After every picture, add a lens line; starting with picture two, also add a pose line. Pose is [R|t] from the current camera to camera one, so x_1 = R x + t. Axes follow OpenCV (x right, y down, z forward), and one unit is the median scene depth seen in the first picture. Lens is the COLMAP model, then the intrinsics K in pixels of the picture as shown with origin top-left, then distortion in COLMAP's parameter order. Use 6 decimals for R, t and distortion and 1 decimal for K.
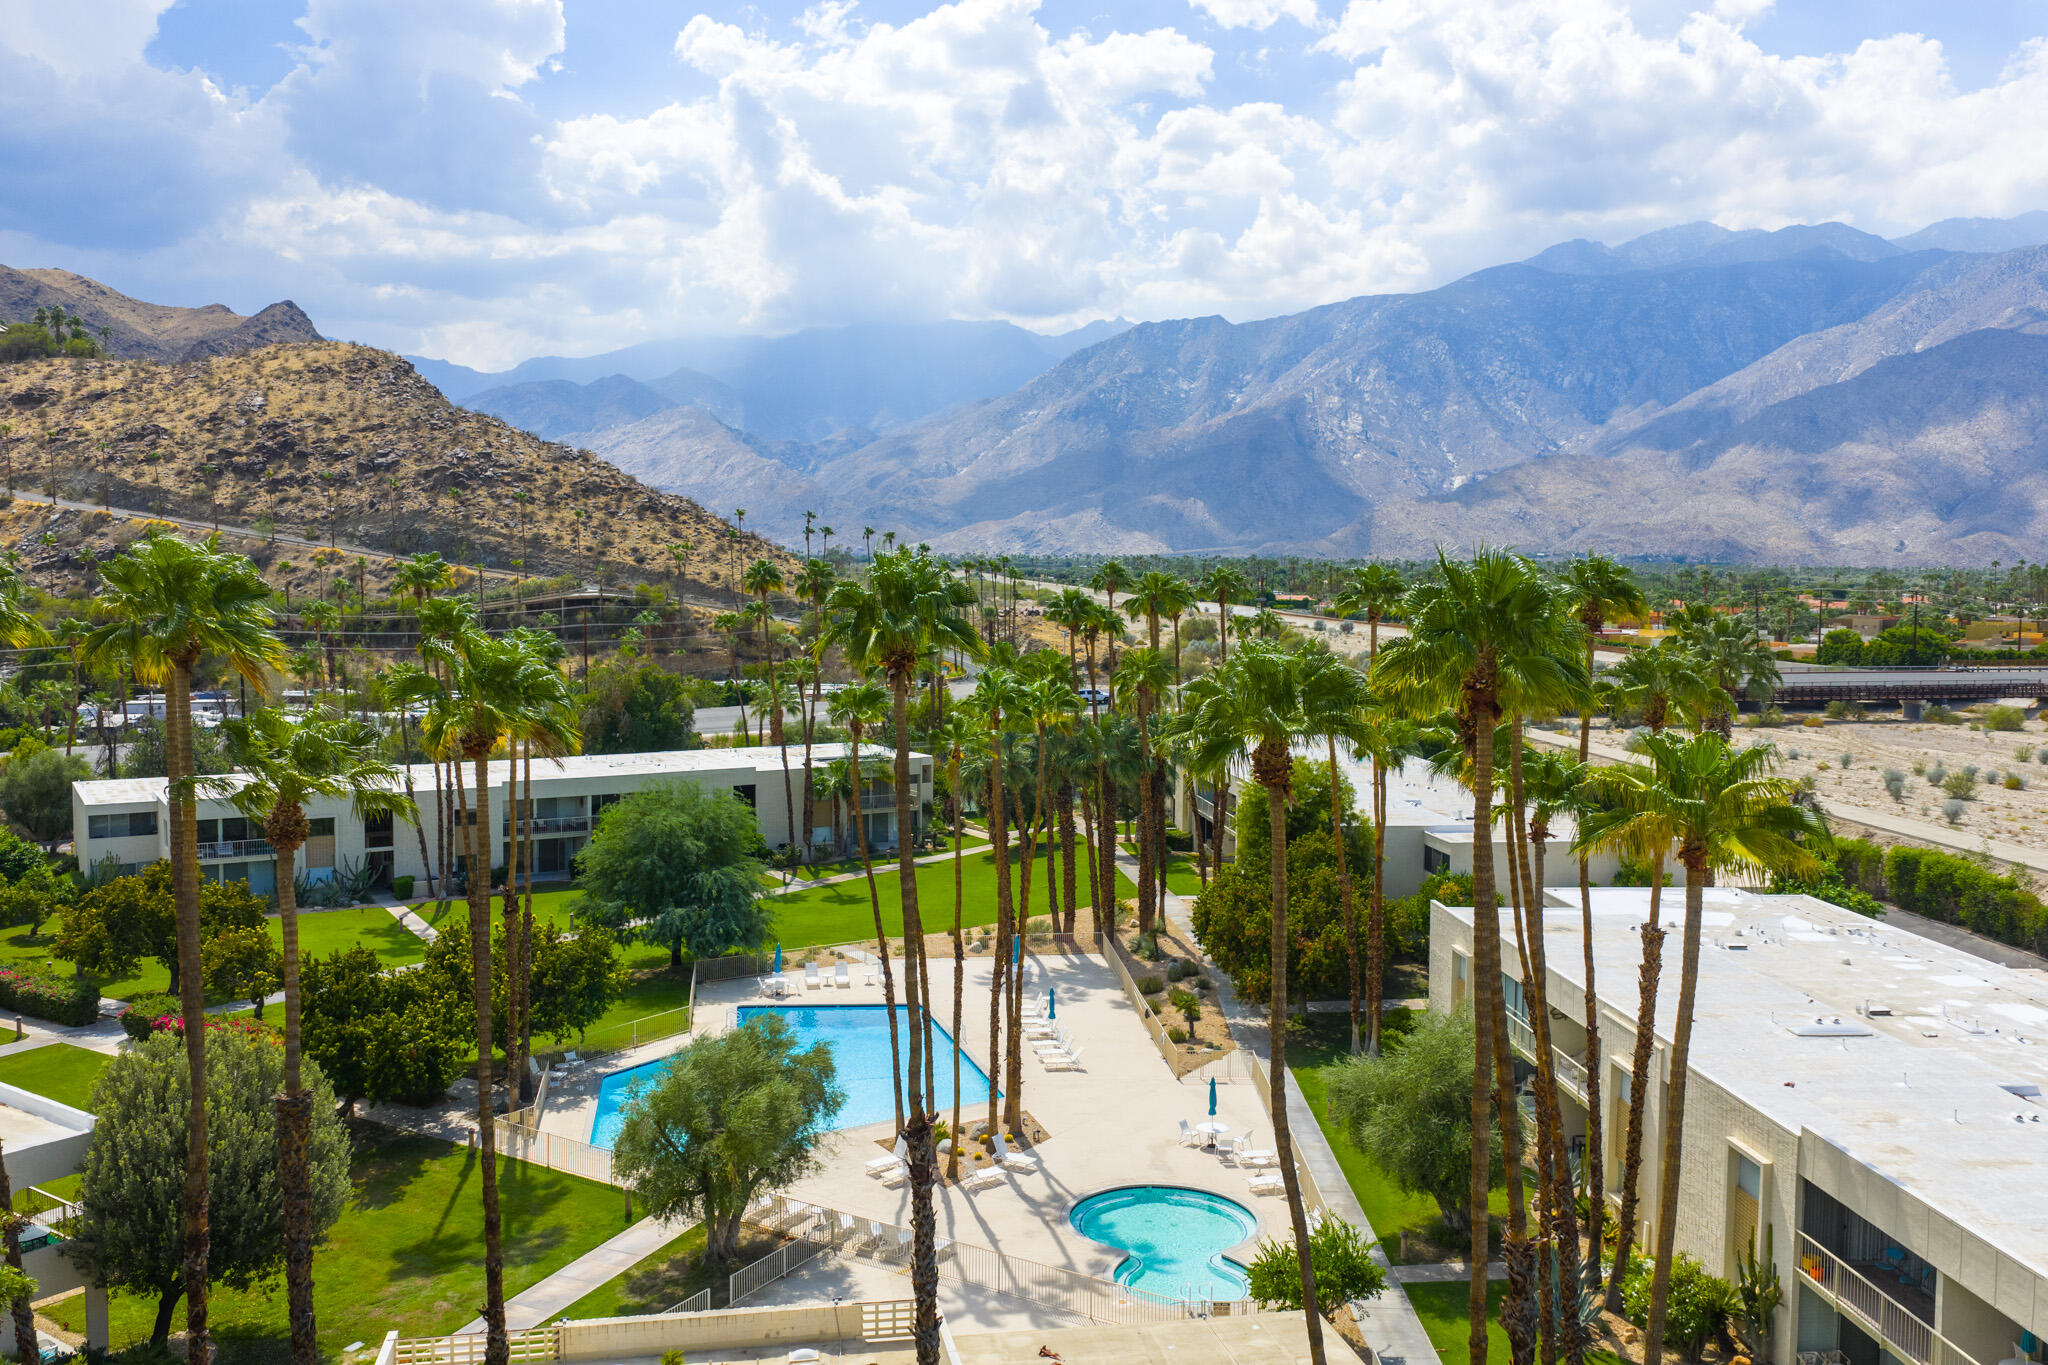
lens RADIAL K [[1697.9, 0, 1024.8], [0, 1697.9, 671.6], [0, 0, 1]] dist [0.023245, -0.032712]
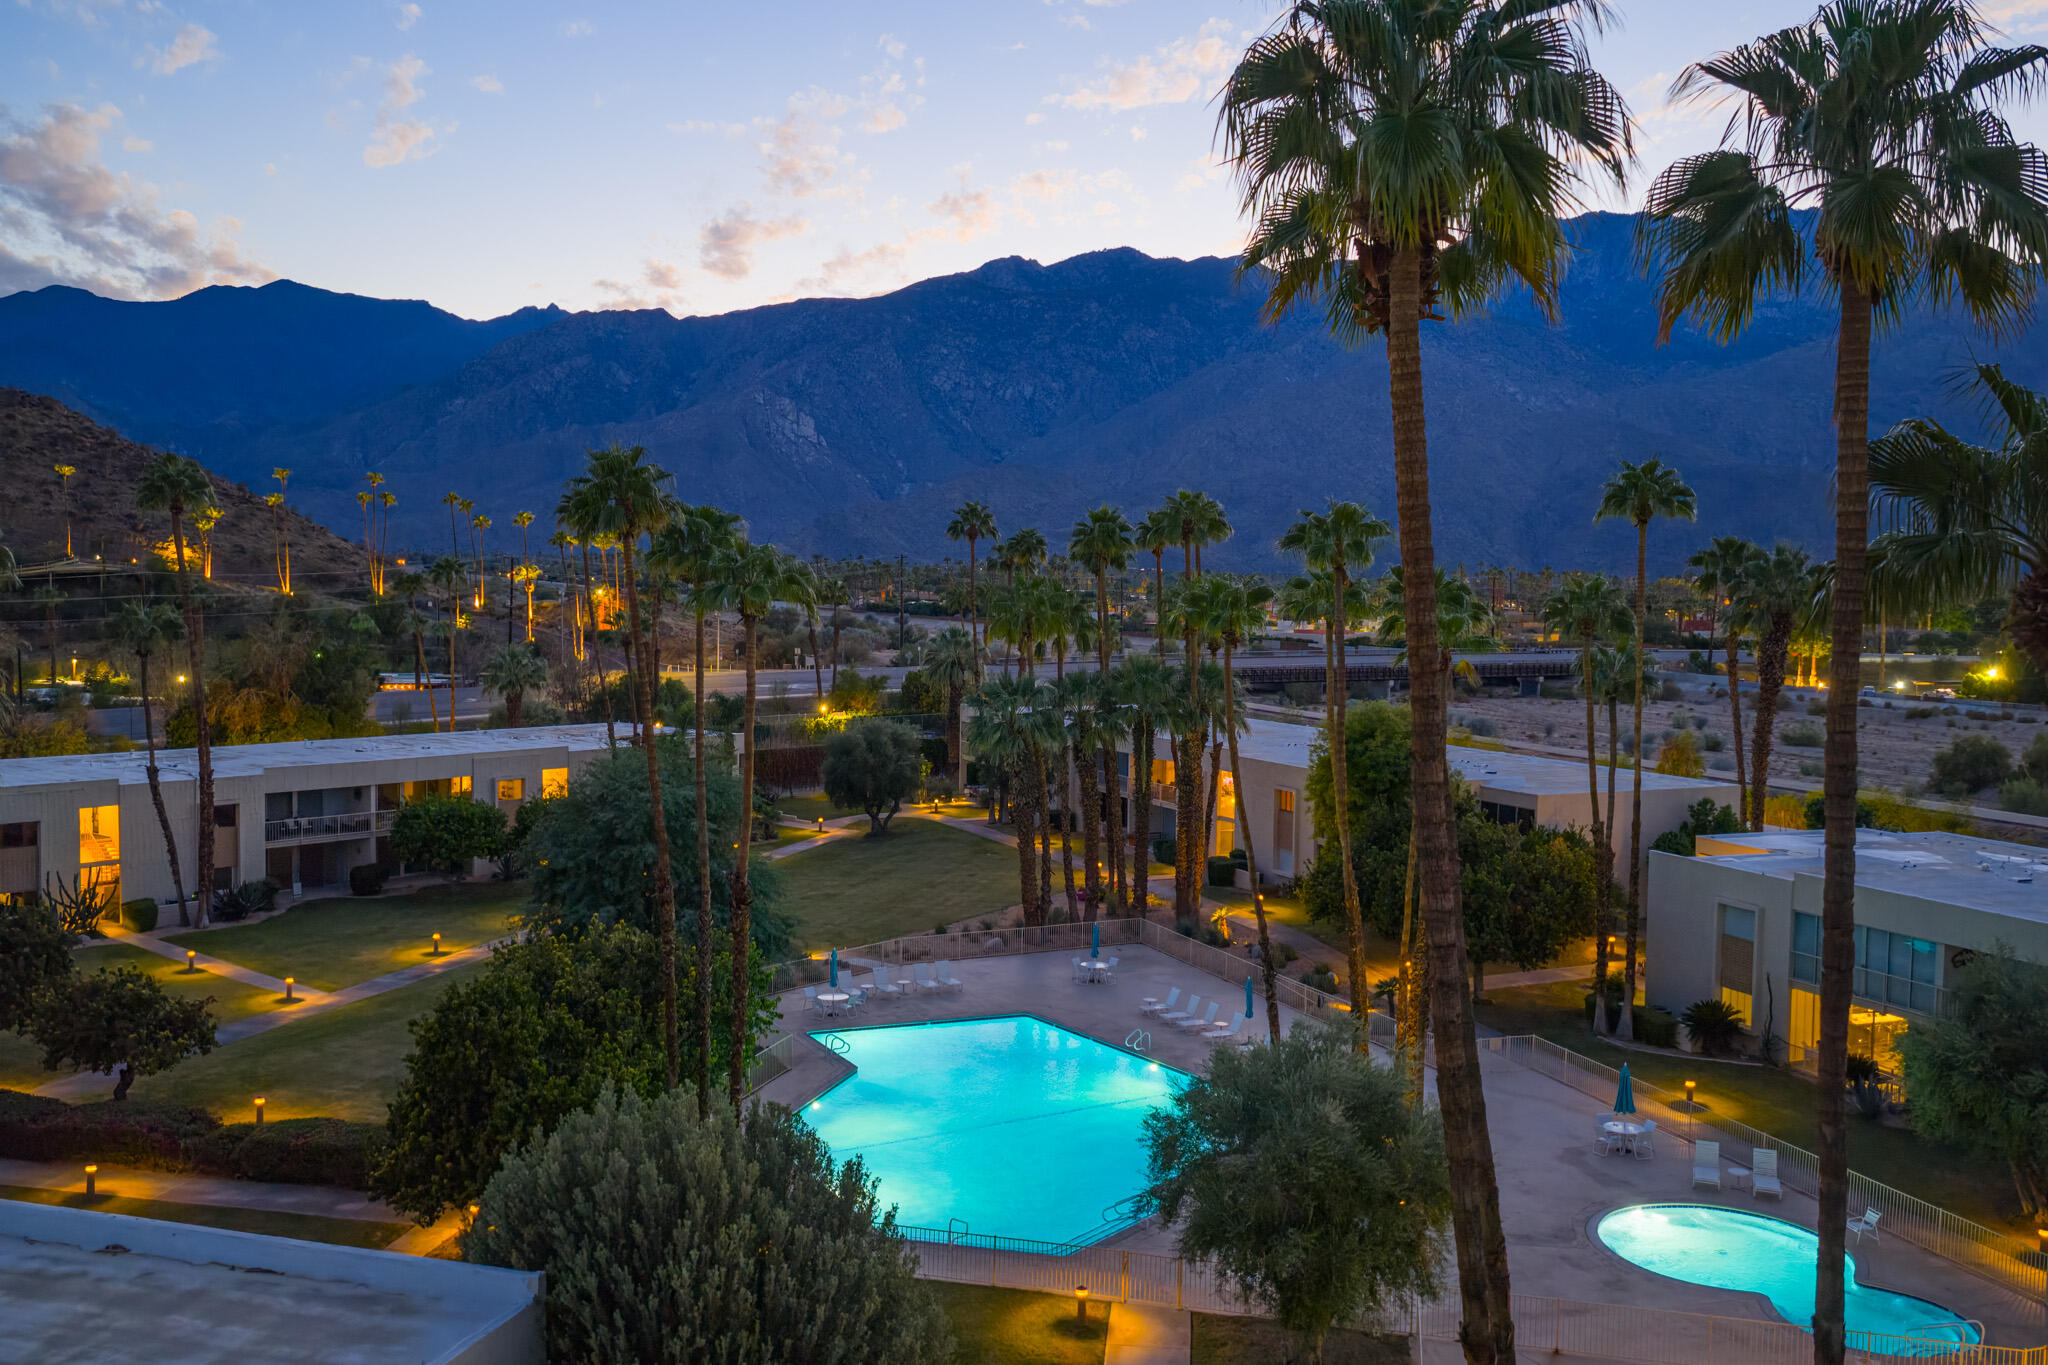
lens RADIAL K [[1697.9, 0, 1022.0], [0, 1697.9, 762.9], [0, 0, 1]] dist [0.023245, -0.032712]
pose [[0.949212, -0.023713, 0.313742, -0.216327], [0.007757, 0.998617, 0.052008, 0.024893], [-0.314541, -0.046933, 0.948083, 0.177498]]
